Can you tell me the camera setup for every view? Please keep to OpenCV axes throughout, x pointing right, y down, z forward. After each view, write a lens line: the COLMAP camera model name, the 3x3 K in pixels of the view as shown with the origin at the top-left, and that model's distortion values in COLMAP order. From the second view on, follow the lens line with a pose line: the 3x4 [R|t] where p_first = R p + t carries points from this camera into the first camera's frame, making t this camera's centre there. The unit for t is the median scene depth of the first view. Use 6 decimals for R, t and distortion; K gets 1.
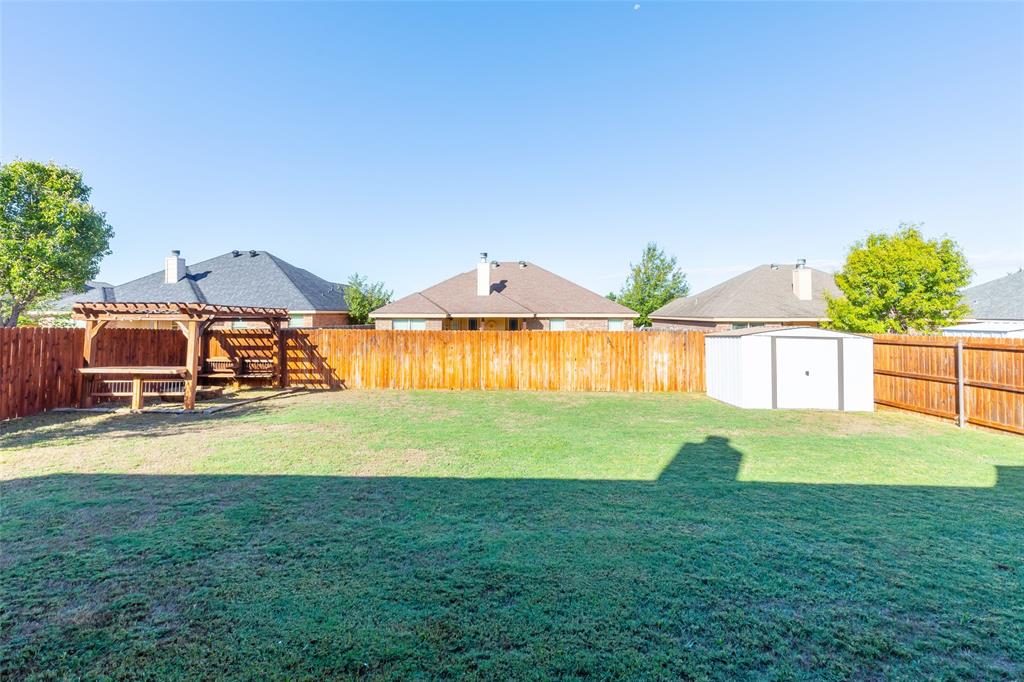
lens RADIAL K [[462.5, 0, 514.3], [0, 462.5, 299.9], [0, 0, 1]] dist [0.001116, 0.000497]
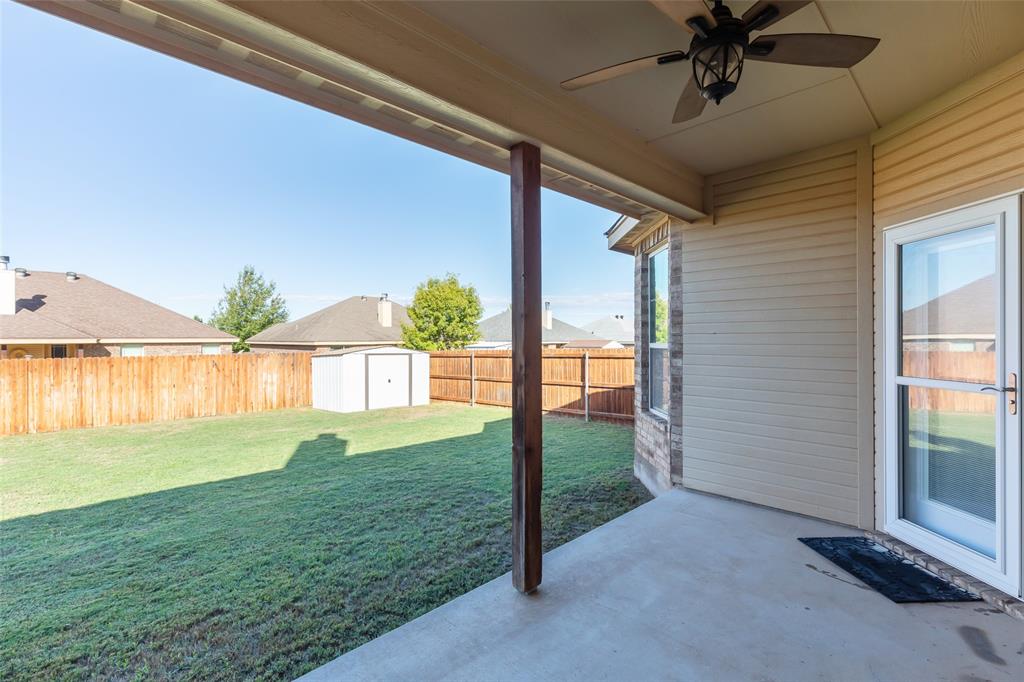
lens RADIAL K [[462.5, 0, 508.9], [0, 462.5, 338.3], [0, 0, 1]] dist [0.001116, 0.000497]
pose [[0.680068, -0.004210, 0.733137, -0.094248], [-0.013705, 0.999736, 0.018453, 0.006142], [-0.733021, -0.022597, 0.679831, -0.134529]]
